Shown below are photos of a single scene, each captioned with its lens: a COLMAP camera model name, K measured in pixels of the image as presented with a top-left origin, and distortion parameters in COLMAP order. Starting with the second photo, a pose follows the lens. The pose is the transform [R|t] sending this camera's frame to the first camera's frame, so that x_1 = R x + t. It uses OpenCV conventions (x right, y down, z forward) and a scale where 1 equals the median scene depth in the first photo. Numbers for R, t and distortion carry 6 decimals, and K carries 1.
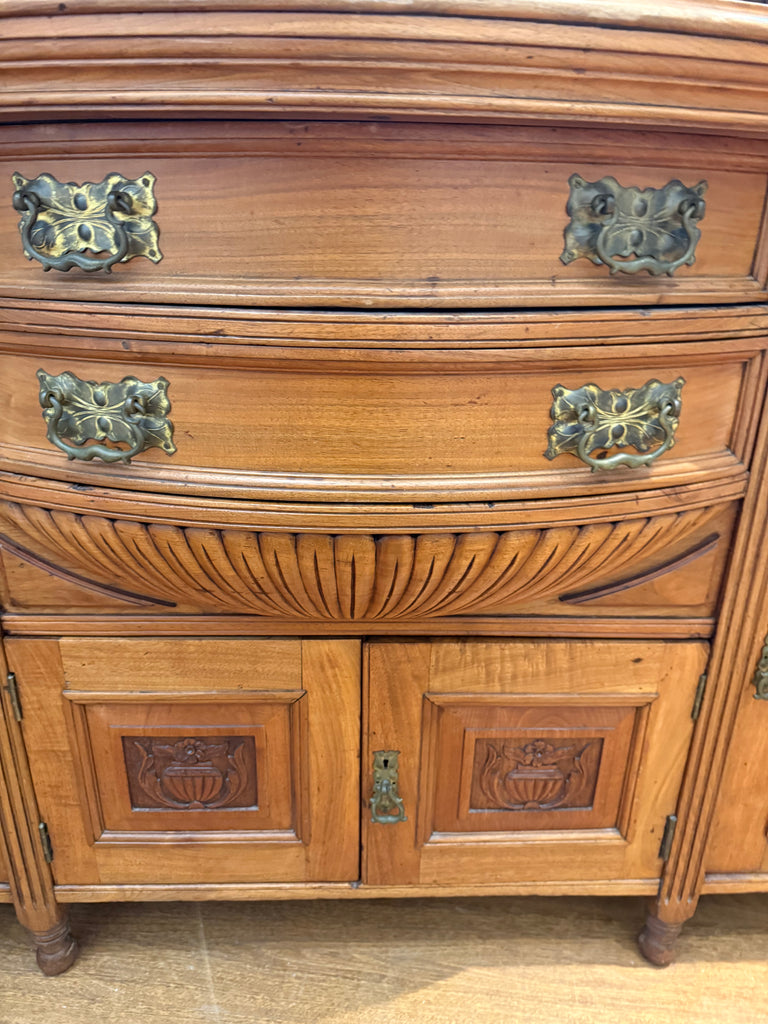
lens RADIAL K [[751.4, 0, 383.3], [0, 751.4, 519.0], [0, 0, 1]] dist [0.019084, -0.026851]
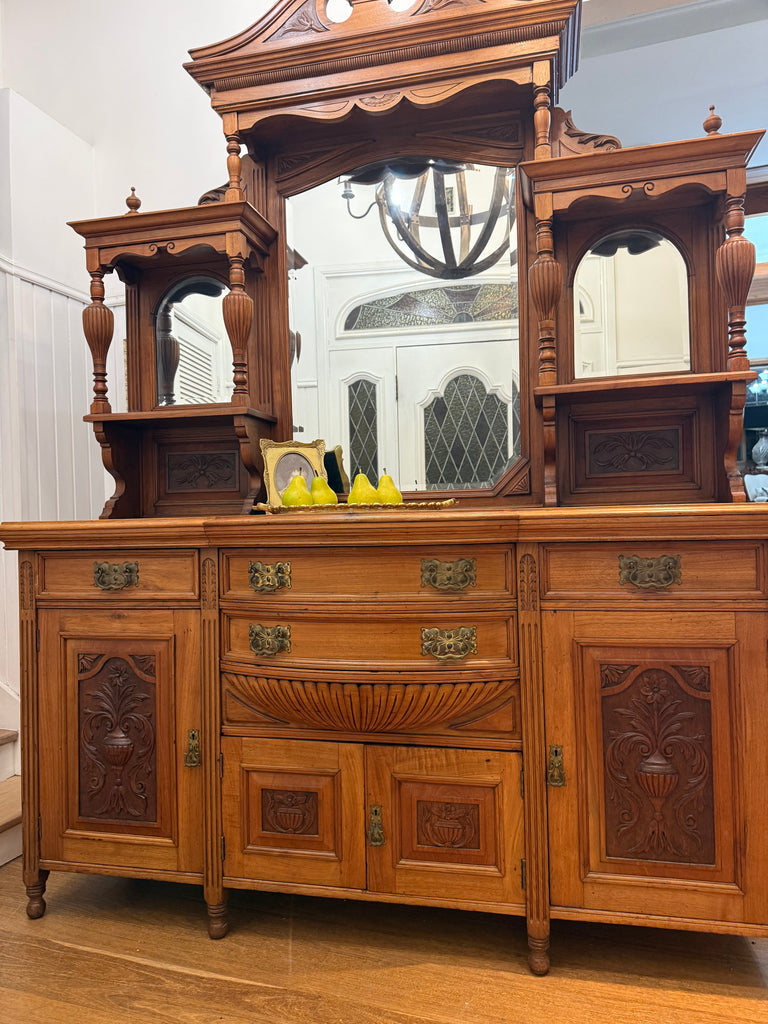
lens RADIAL K [[730.6, 0, 388.4], [0, 730.6, 515.7], [0, 0, 1]] dist [0.045487, -0.059991]
pose [[0.968160, -0.039383, -0.247214, 0.609866], [-0.062328, 0.918525, -0.390420, 0.383529], [0.242448, 0.393397, 0.886824, -1.206804]]
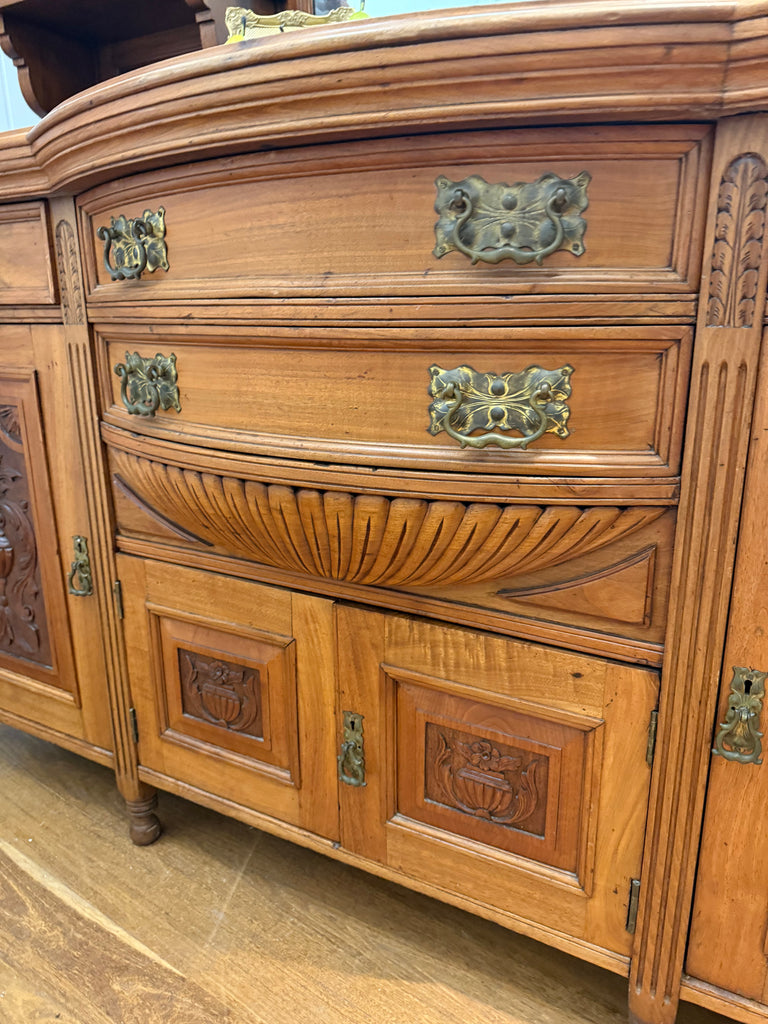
lens RADIAL K [[730.6, 0, 385.9], [0, 730.6, 516.4], [0, 0, 1]] dist [0.045487, -0.059991]
pose [[0.860767, 0.115659, -0.495684, 0.567422], [-0.177067, 0.981058, -0.078568, 0.107034], [0.477207, 0.155398, 0.864942, 0.054291]]
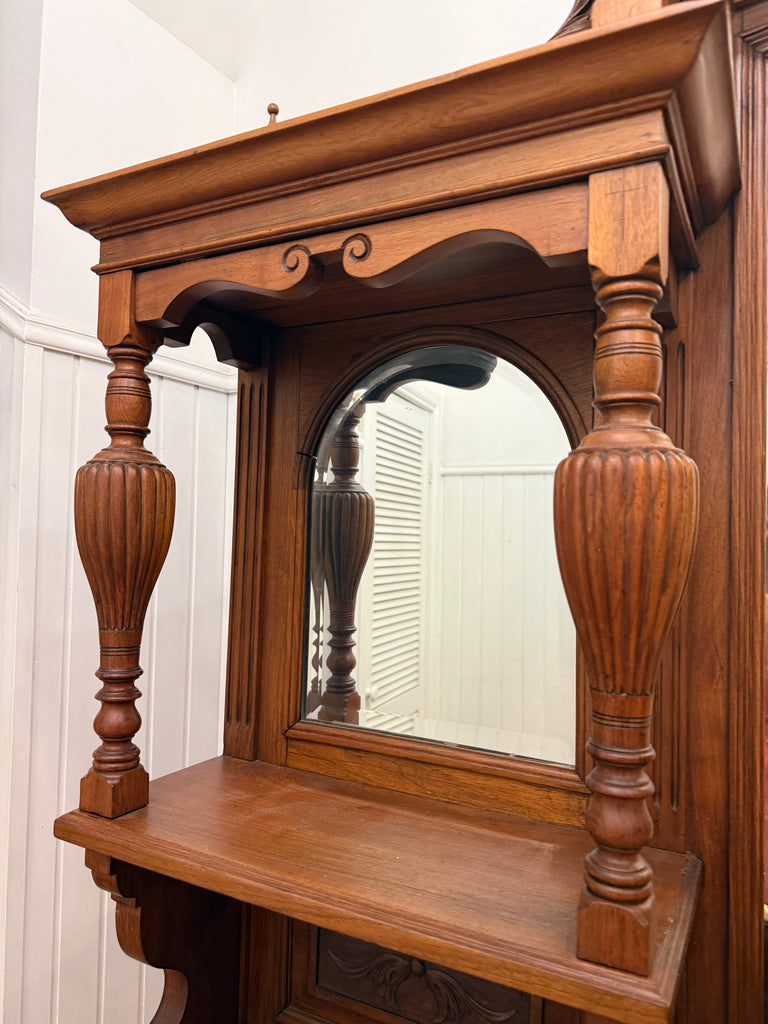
lens RADIAL K [[719.4, 0, 383.0], [0, 719.4, 507.0], [0, 0, 1]] dist [0.020137, -0.010061]
pose [[0.872437, -0.008648, -0.488649, -0.467213], [-0.205344, 0.900821, -0.382565, -1.091311], [0.443494, 0.434105, 0.784134, 0.224182]]
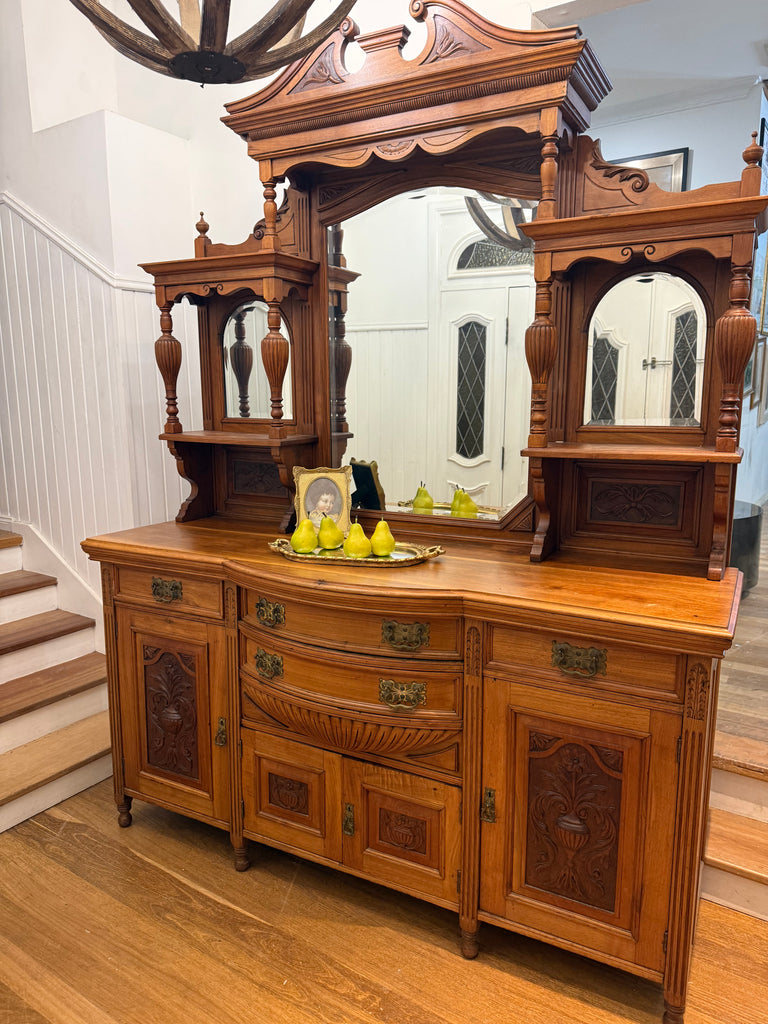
lens RADIAL K [[730.6, 0, 382.1], [0, 730.6, 515.3], [0, 0, 1]] dist [0.045487, -0.059991]
pose [[0.871571, 0.070036, -0.485241, 1.325064], [-0.179473, 0.966621, -0.182848, -0.220945], [0.456238, 0.246452, 0.855048, -1.433871]]
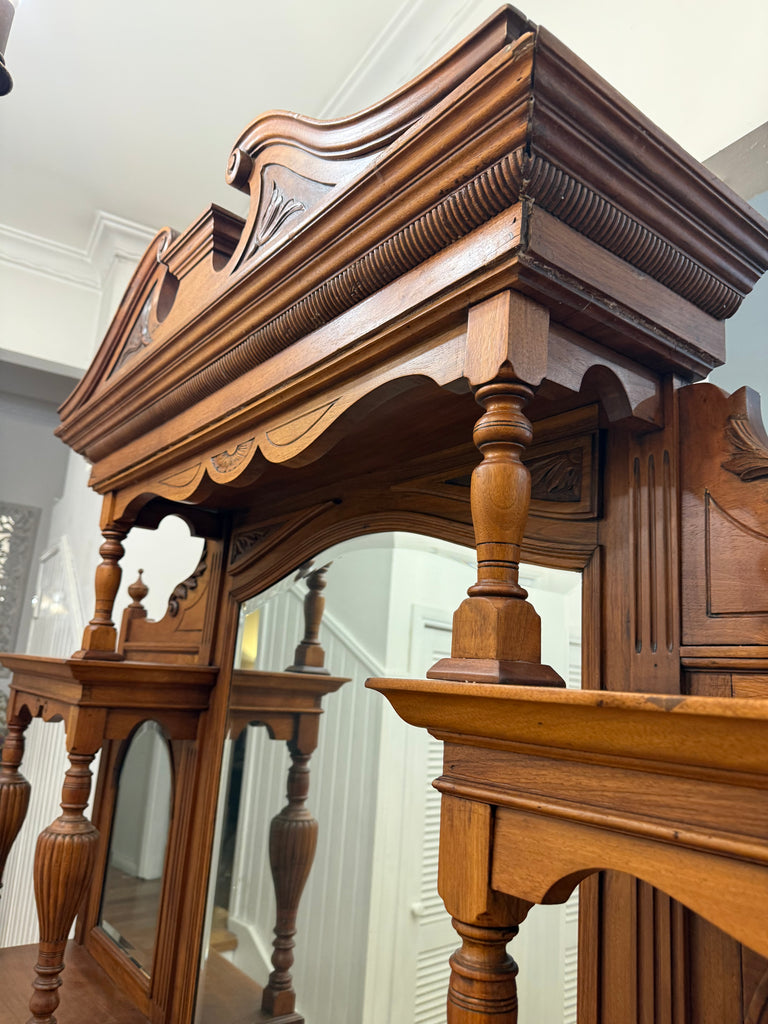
lens RADIAL K [[730.6, 0, 380.8], [0, 730.6, 517.5], [0, 0, 1]] dist [0.045487, -0.059991]
pose [[0.590420, -0.148341, -0.793347, 1.011091], [-0.372397, 0.822007, -0.430843, -1.508576], [0.716048, 0.549818, 0.430088, 0.251216]]
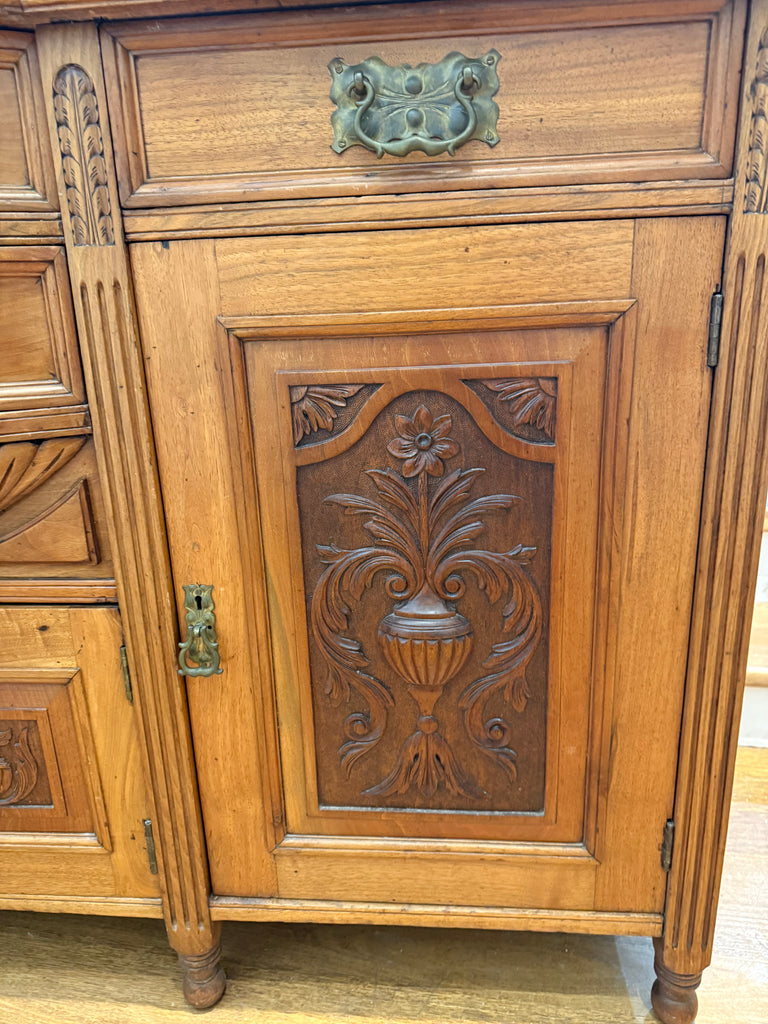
lens RADIAL K [[730.6, 0, 377.8], [0, 730.6, 522.9], [0, 0, 1]] dist [0.045487, -0.059991]
pose [[0.992163, -0.016038, -0.123918, 0.848460], [0.003294, 0.994741, -0.102366, 0.154465], [0.124908, 0.101156, 0.986998, 0.168471]]
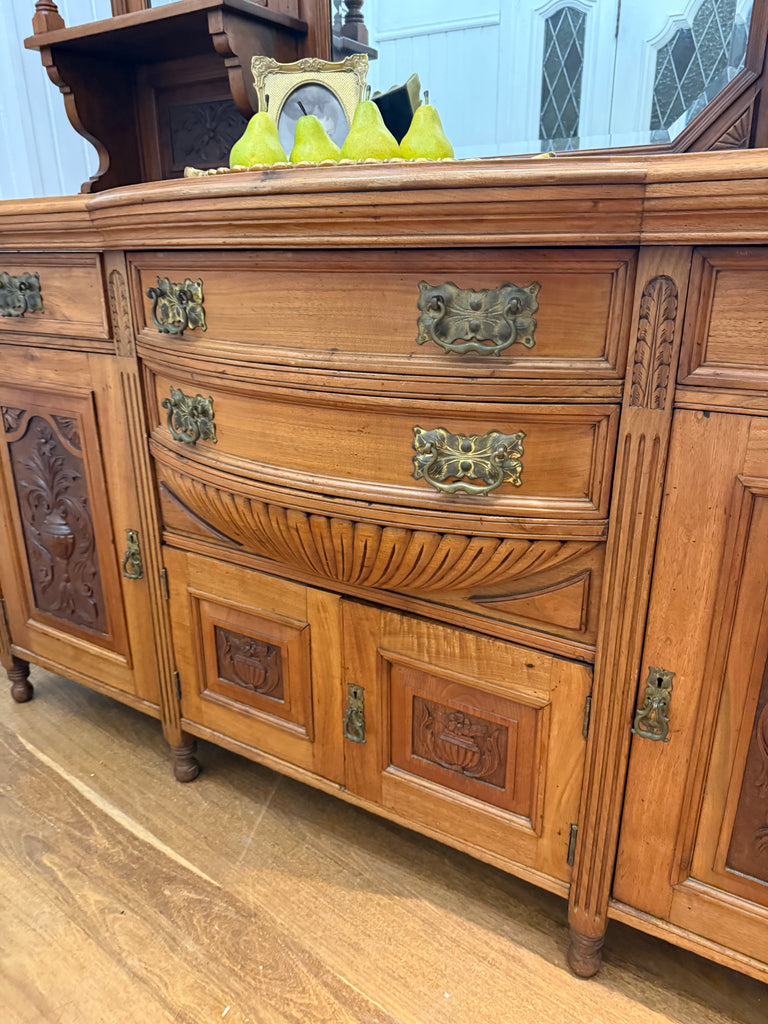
lens RADIAL K [[730.6, 0, 379.5], [0, 730.6, 519.3], [0, 0, 1]] dist [0.045487, -0.059991]
pose [[0.836751, 0.168765, -0.520928, 0.705440], [-0.192716, 0.981219, 0.008332, -0.004285], [0.512551, 0.093419, 0.853560, -0.135310]]
